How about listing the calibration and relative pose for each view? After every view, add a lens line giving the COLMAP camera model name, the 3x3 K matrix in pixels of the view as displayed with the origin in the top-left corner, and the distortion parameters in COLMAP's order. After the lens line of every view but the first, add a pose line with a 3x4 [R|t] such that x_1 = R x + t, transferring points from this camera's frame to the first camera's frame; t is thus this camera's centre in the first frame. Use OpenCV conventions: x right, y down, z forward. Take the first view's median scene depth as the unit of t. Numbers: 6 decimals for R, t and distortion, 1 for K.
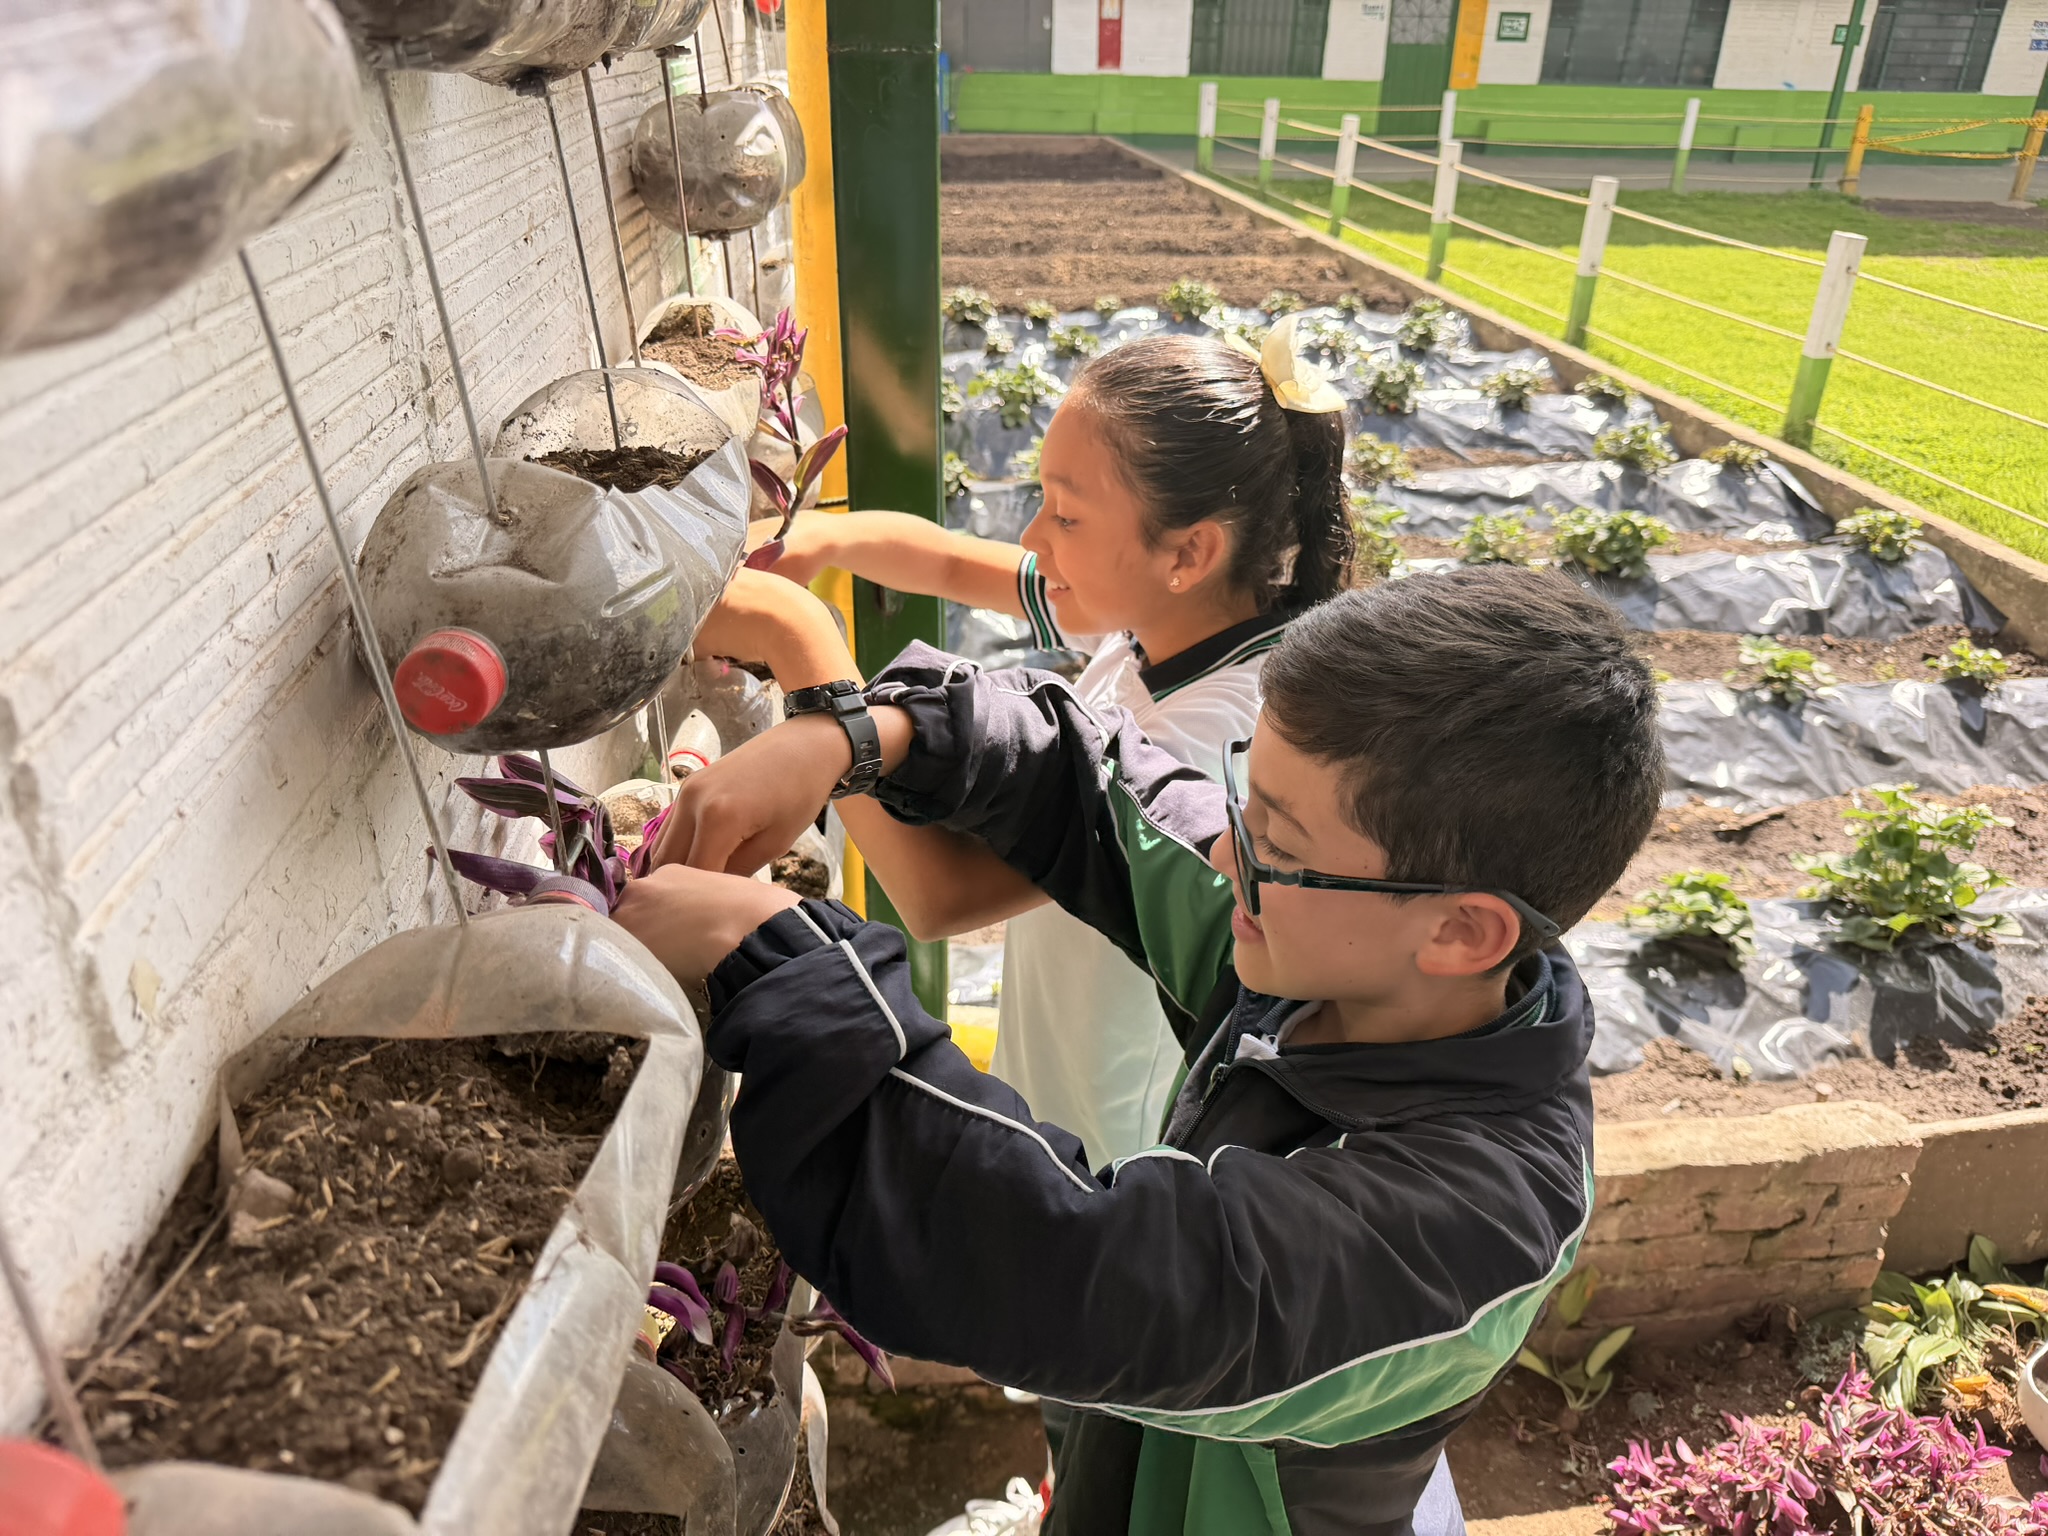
lens RADIAL K [[1470.3, 0, 1024.0], [0, 1470.3, 768.0], [0, 0, 1]] dist [-0.000340, -0.005638]
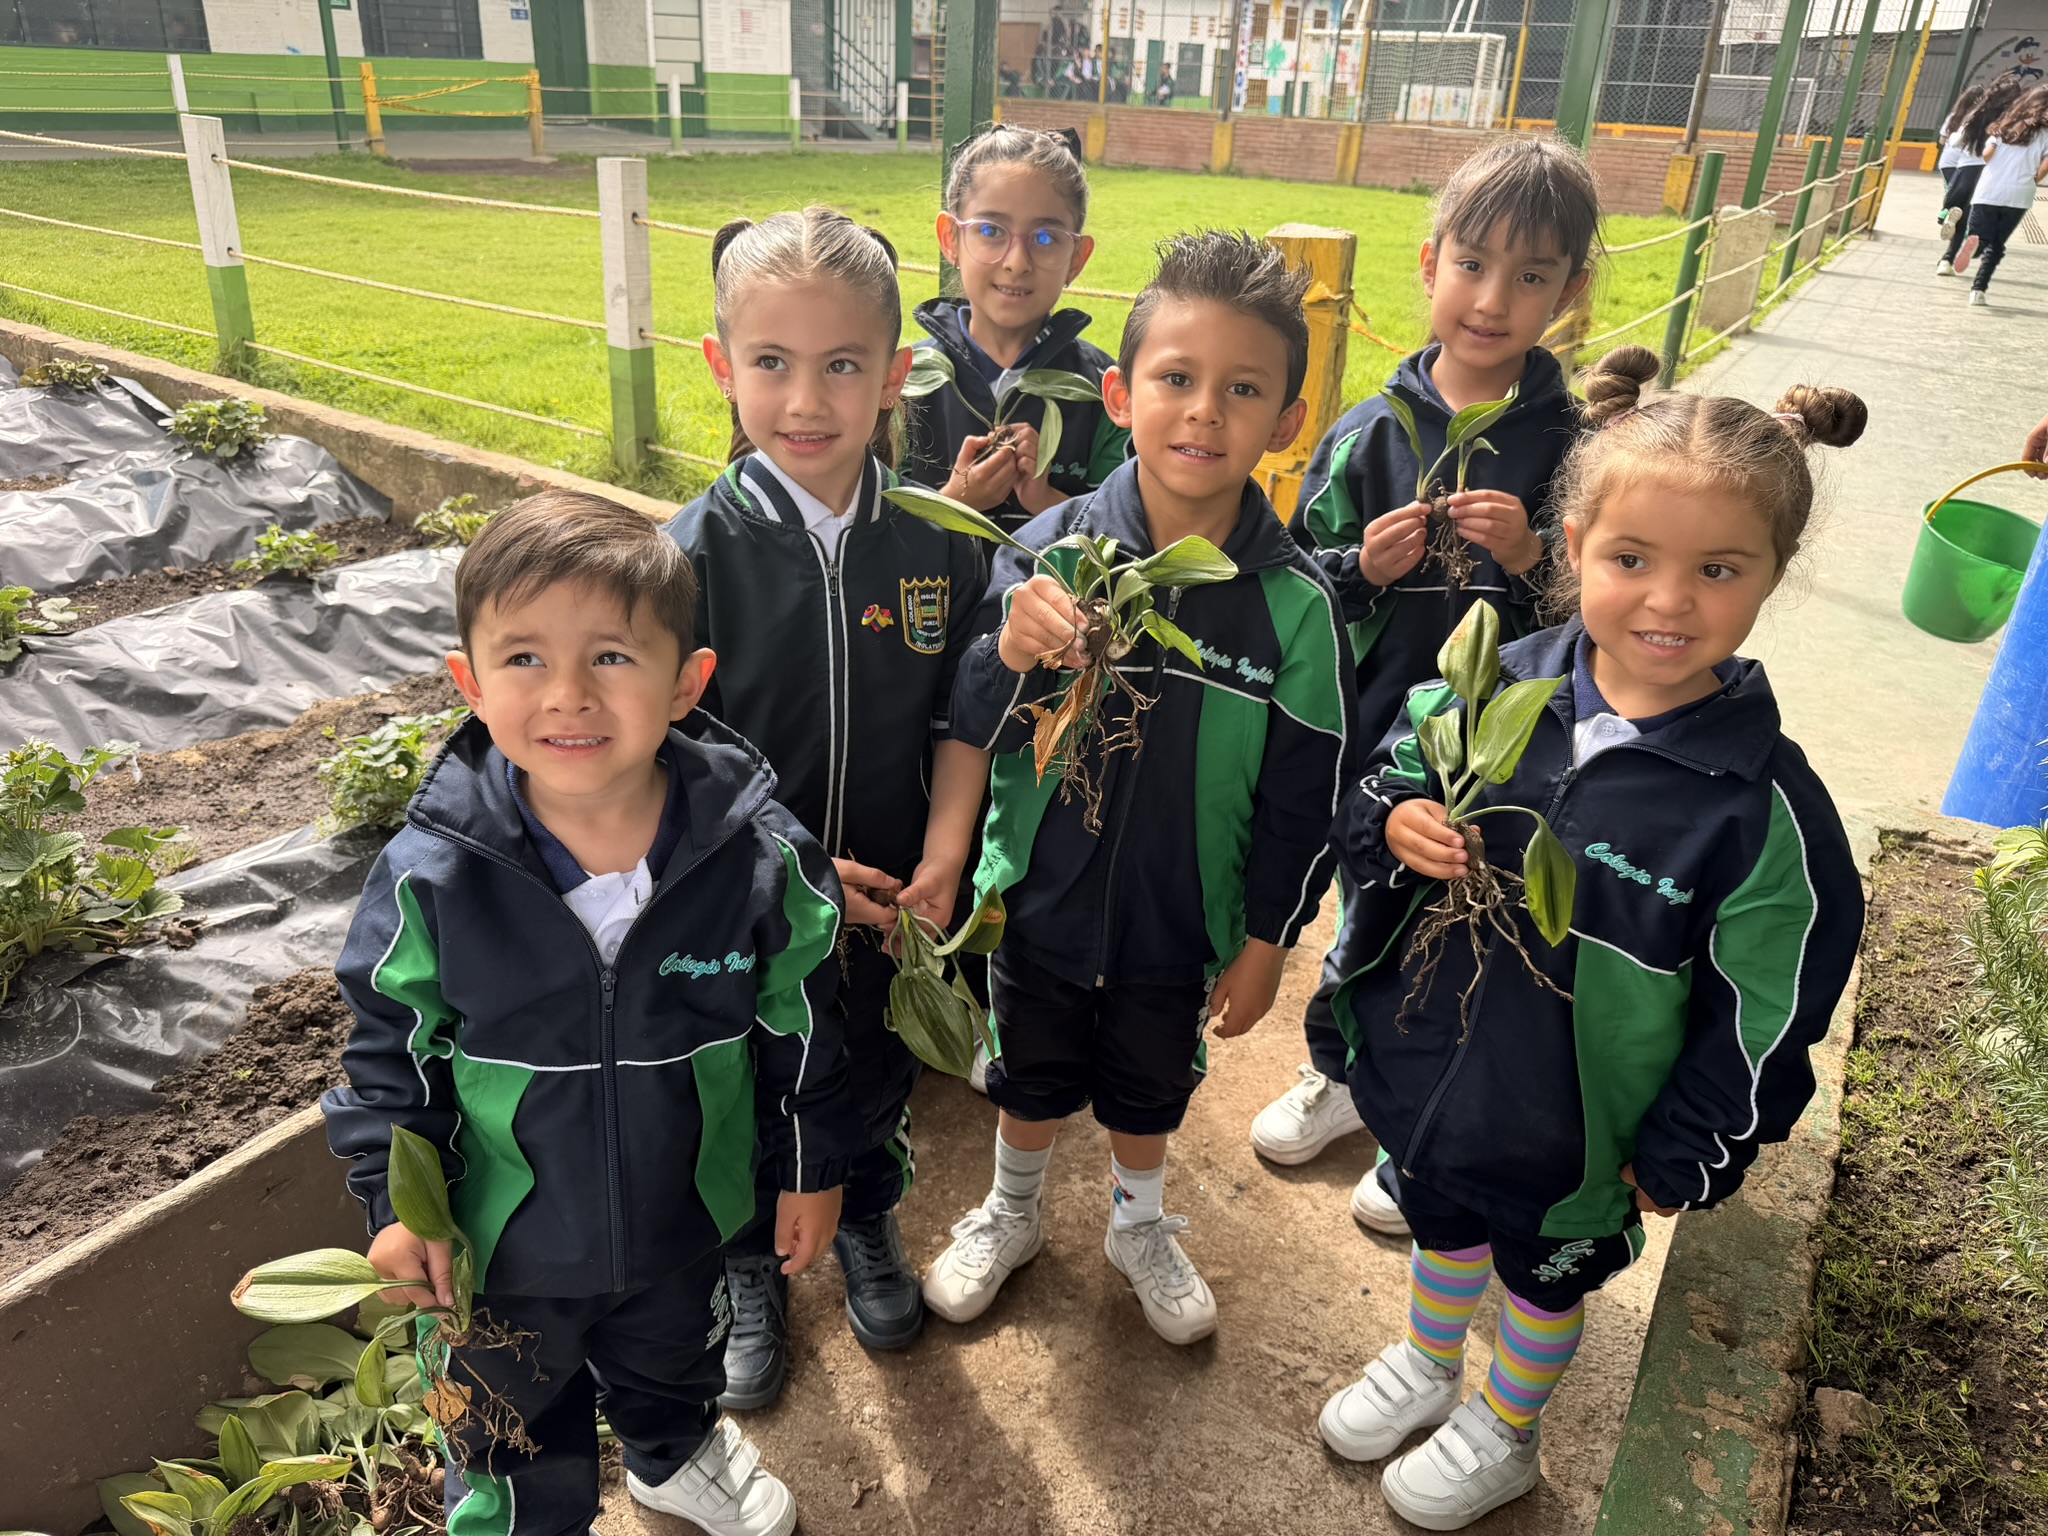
lens RADIAL K [[1470.3, 0, 1024.0], [0, 1470.3, 768.0], [0, 0, 1]] dist [-0.000340, -0.005638]
pose [[0.686460, -0.305218, 0.660011, 0.315341], [0.310217, 0.943828, 0.113819, 0.057093], [-0.657676, 0.126615, 0.742584, 0.162917]]
